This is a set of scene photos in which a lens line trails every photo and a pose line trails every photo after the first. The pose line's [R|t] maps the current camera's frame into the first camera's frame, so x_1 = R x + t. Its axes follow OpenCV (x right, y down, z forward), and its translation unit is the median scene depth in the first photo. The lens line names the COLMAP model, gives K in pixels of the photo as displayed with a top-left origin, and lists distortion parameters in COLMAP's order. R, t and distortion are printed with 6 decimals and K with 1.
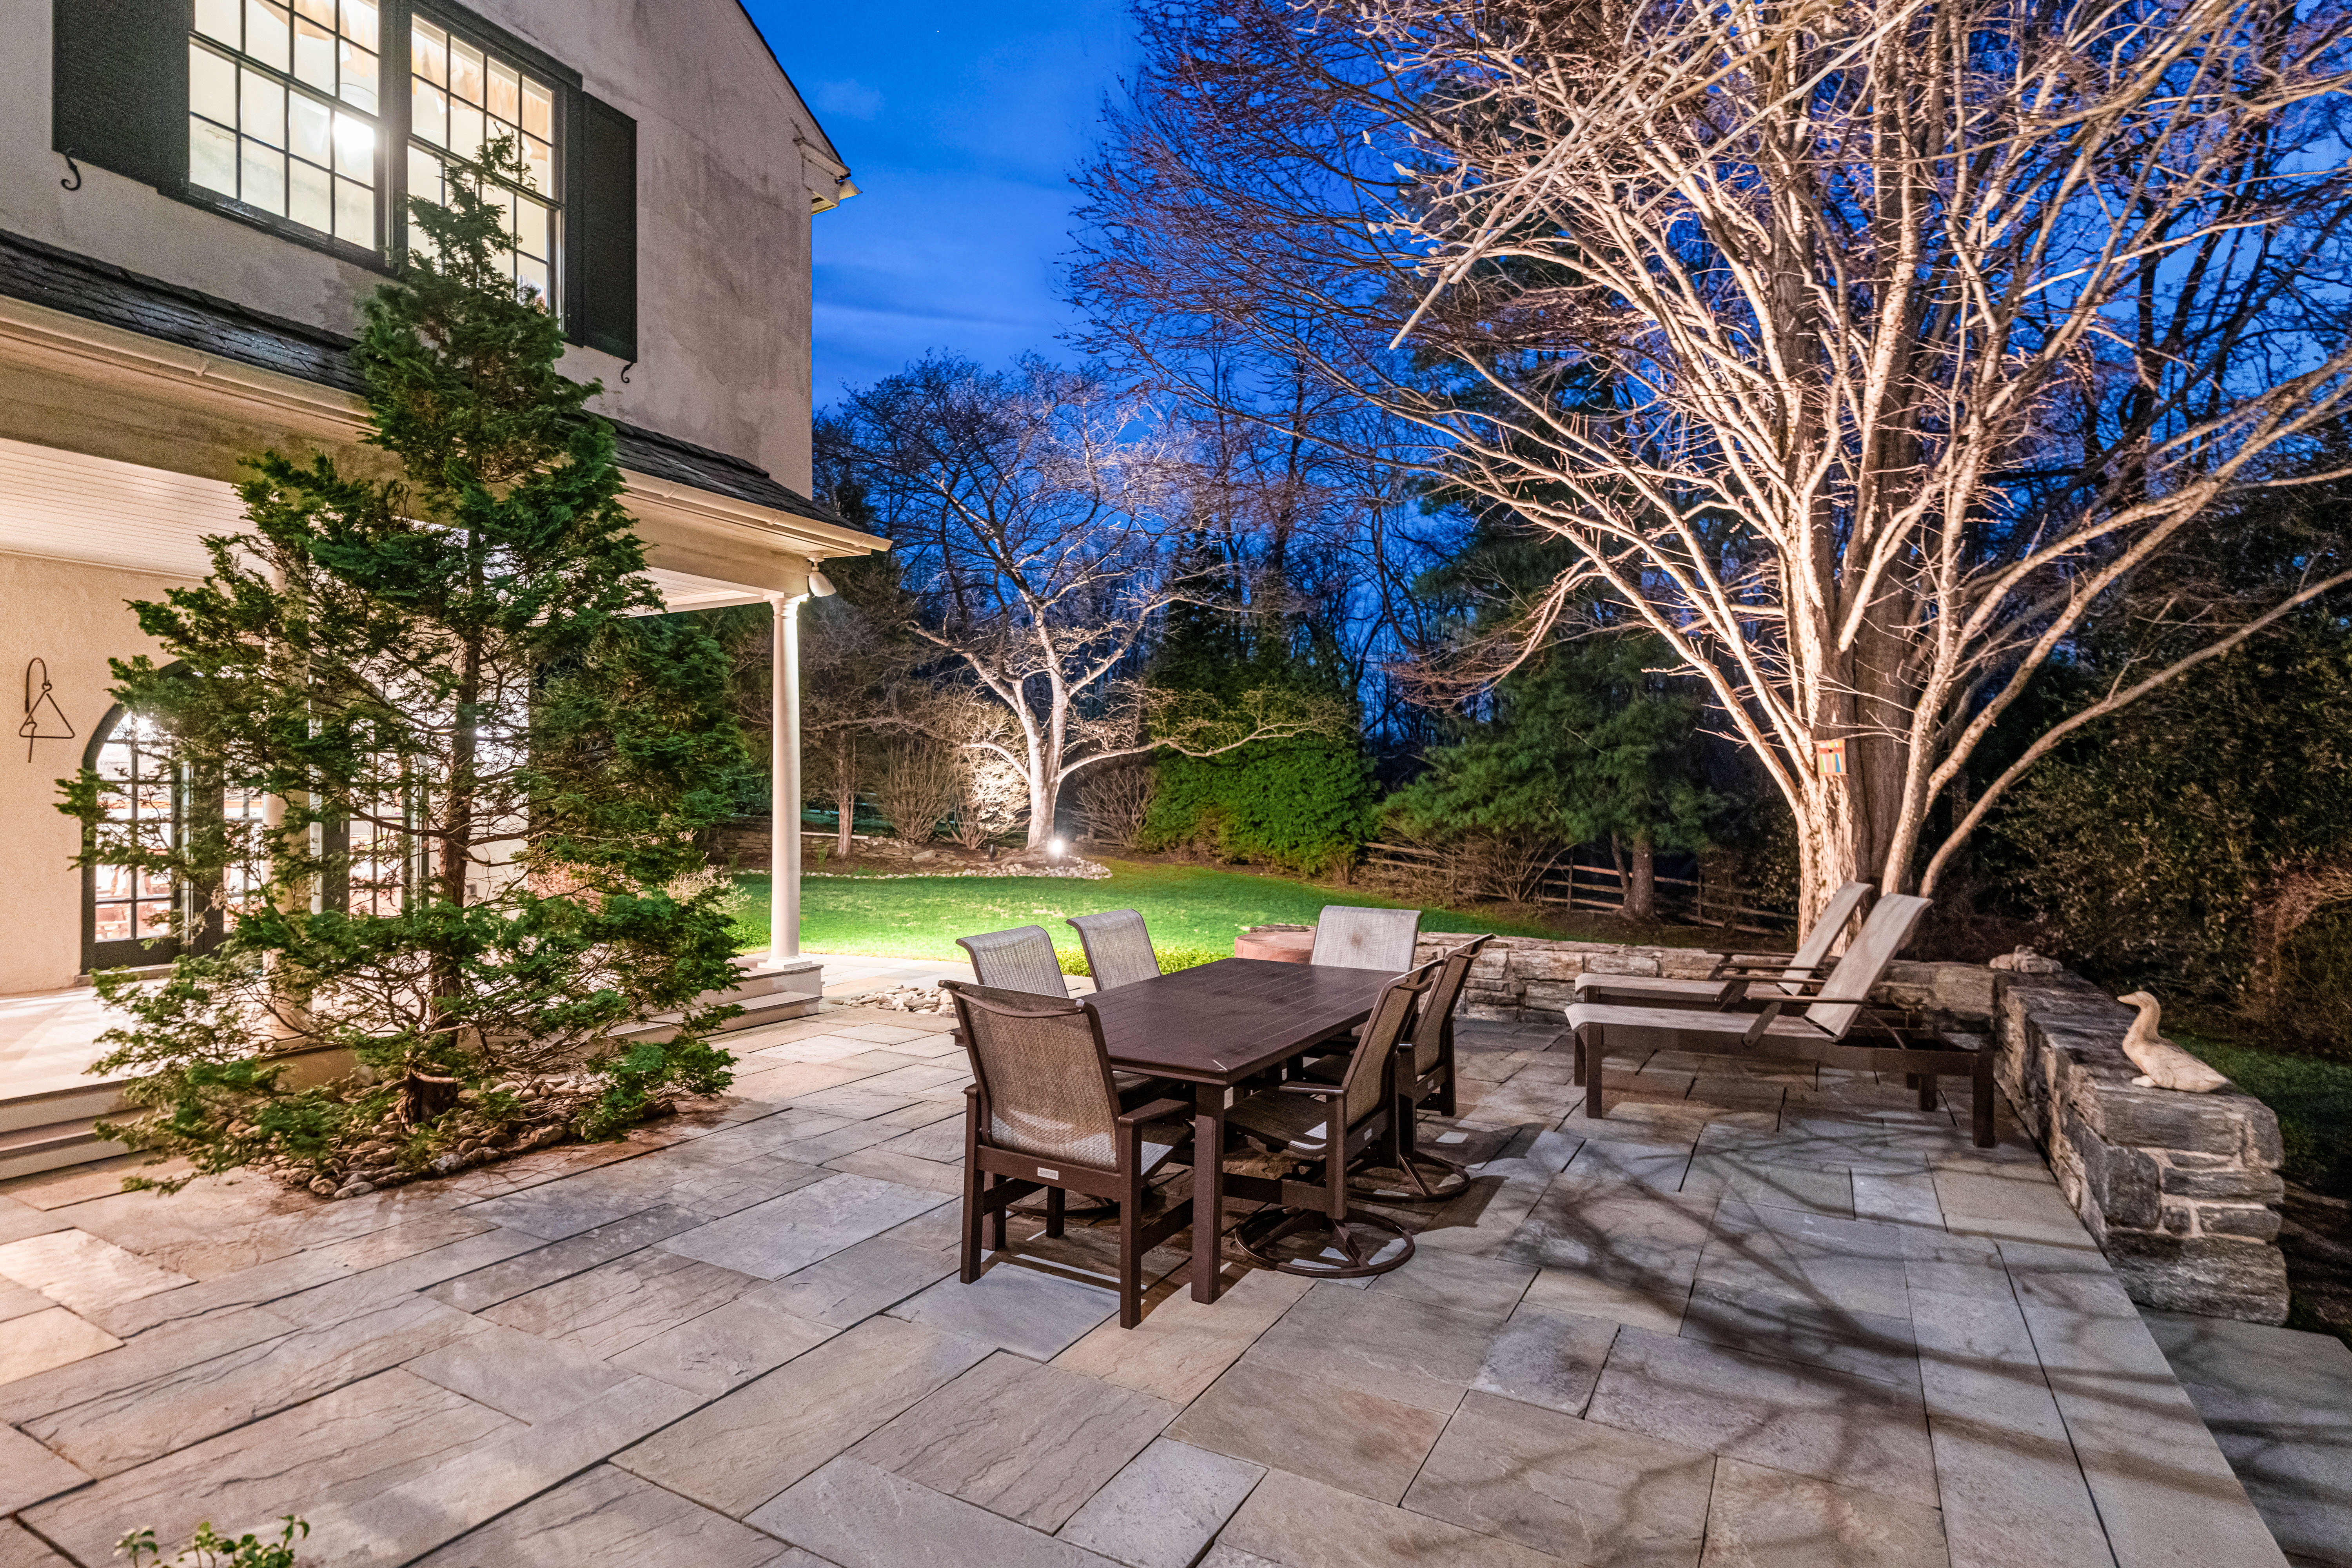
lens RADIAL K [[1189.7, 0, 1176.0], [0, 1189.7, 784.0], [0, 0, 1]] dist [-0.000478, -0.000173]
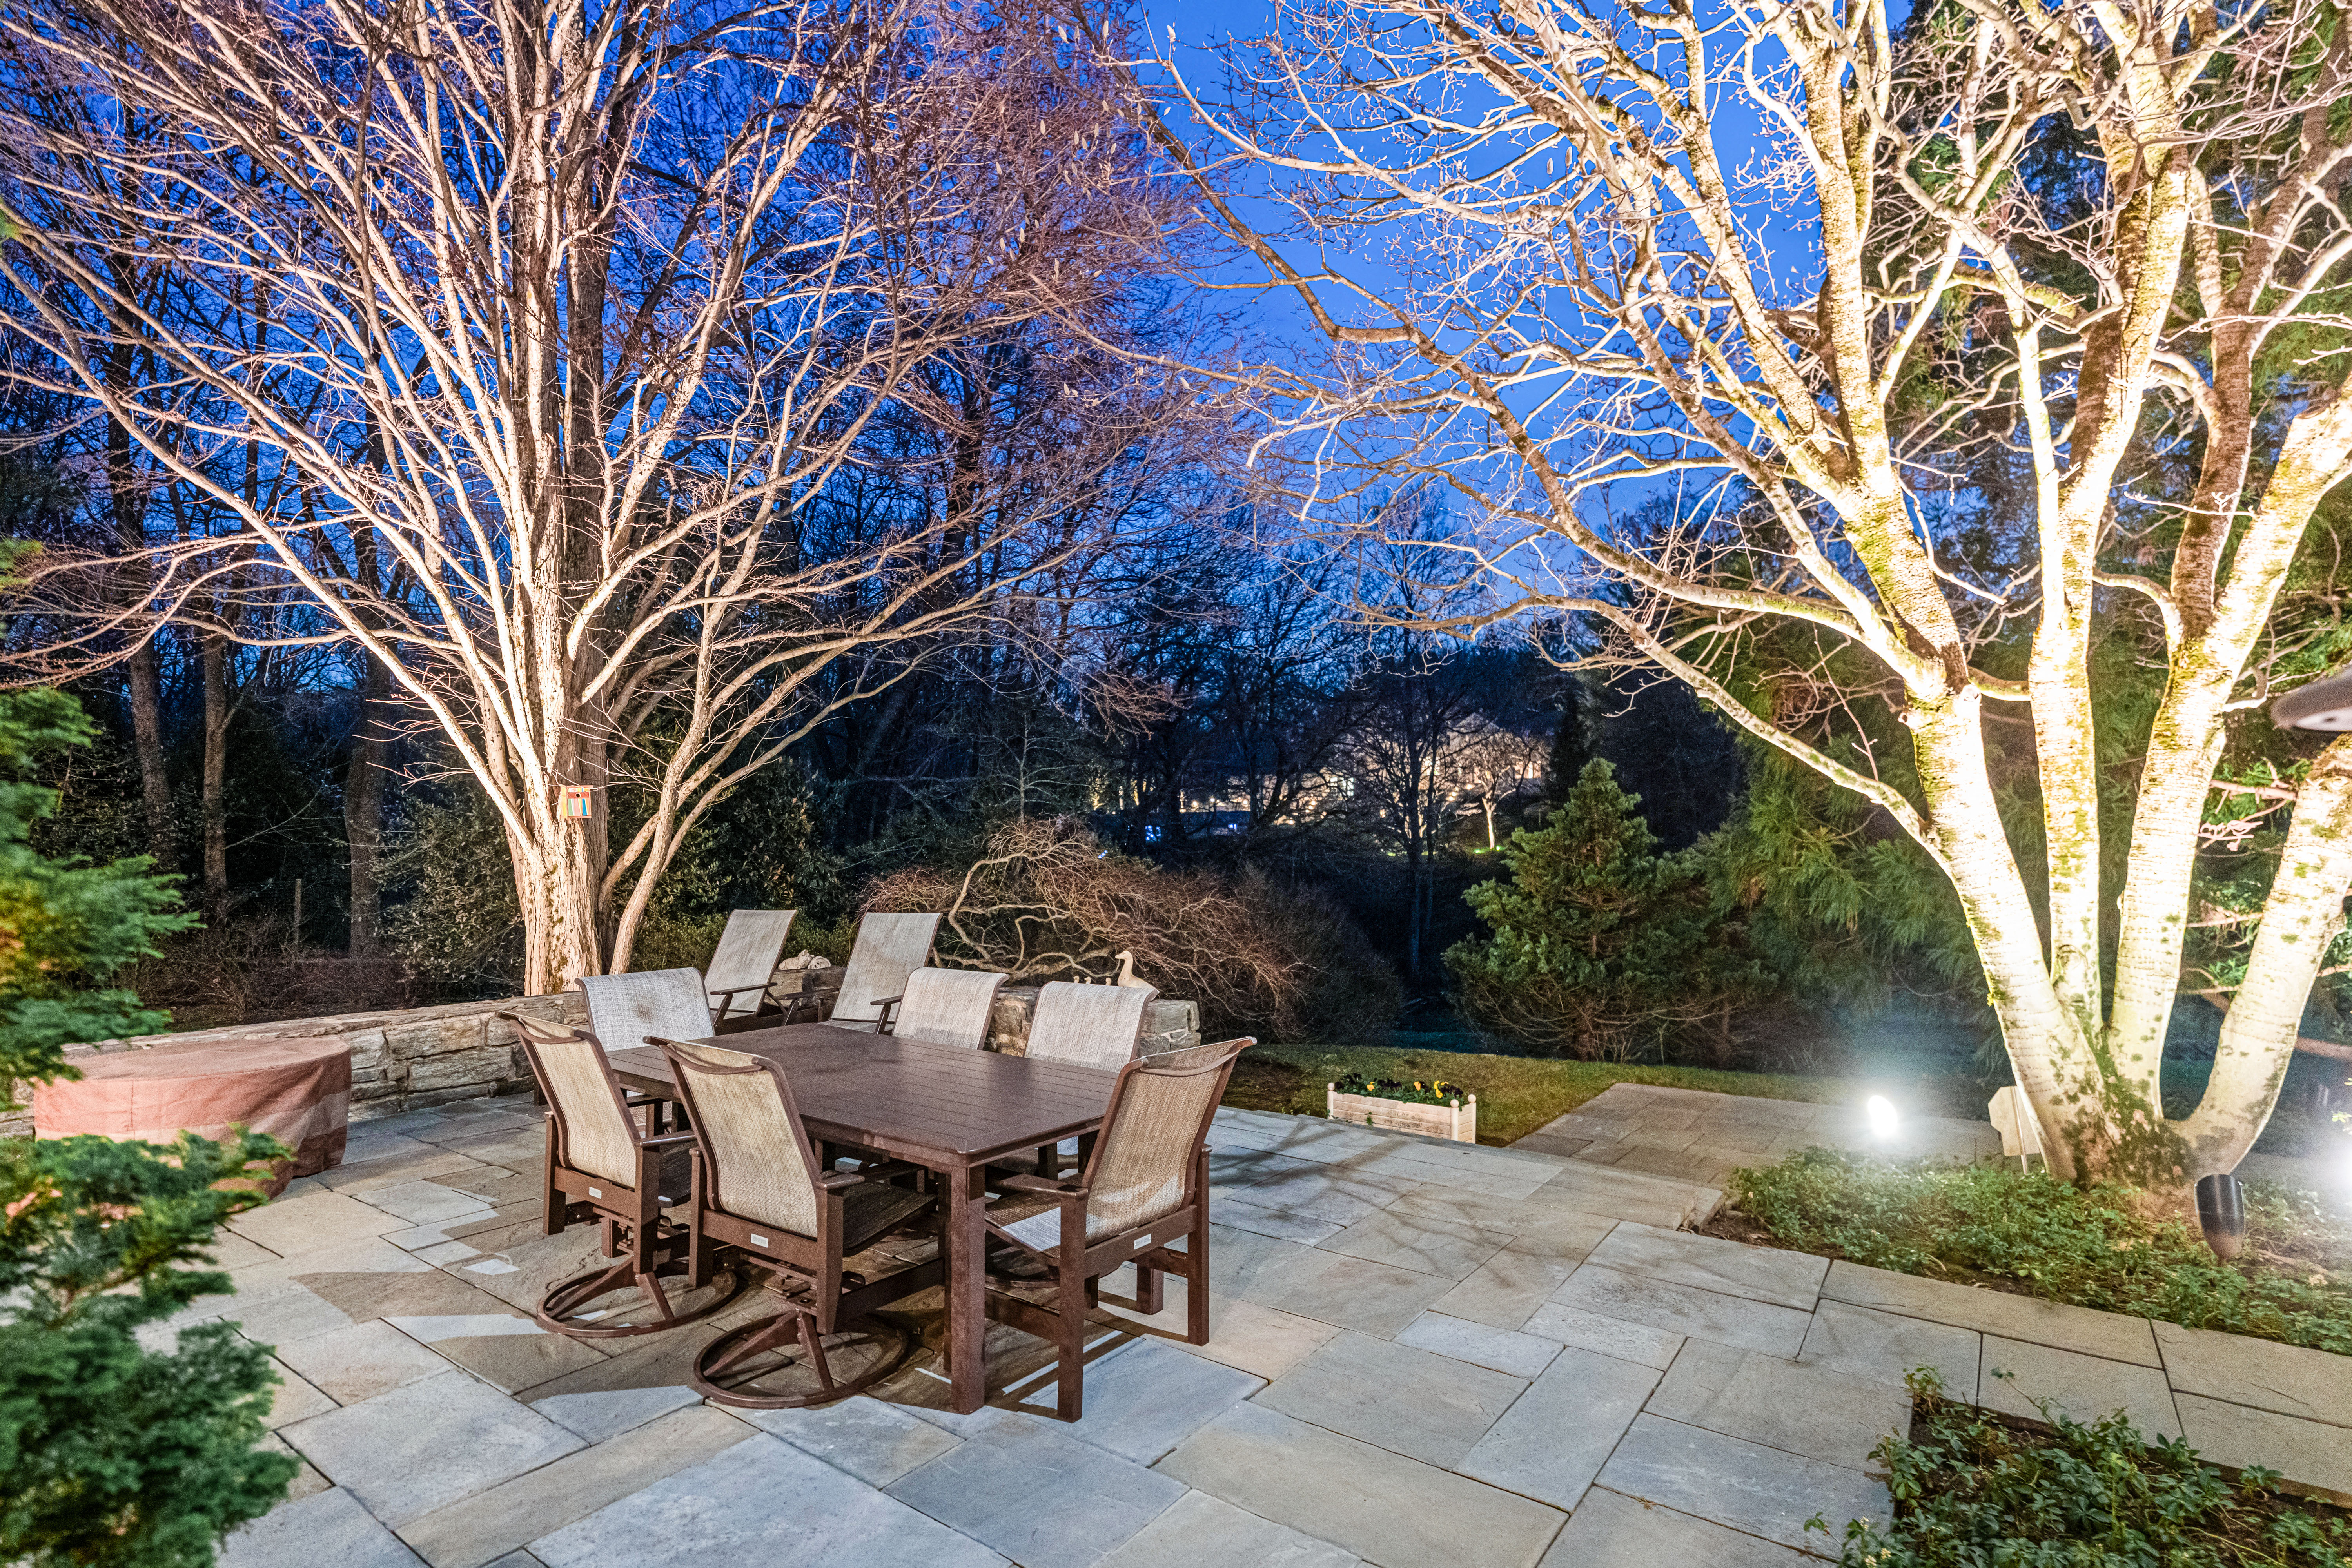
lens RADIAL K [[1153.5, 0, 1175.1], [0, 1153.5, 811.6], [0, 0, 1]] dist [-0.000529, -0.000051]
pose [[0.129045, 0.014256, 0.991536, -1.120144], [-0.005644, 0.999891, -0.013642, -0.005135], [-0.991623, -0.003836, 0.129112, 0.932109]]
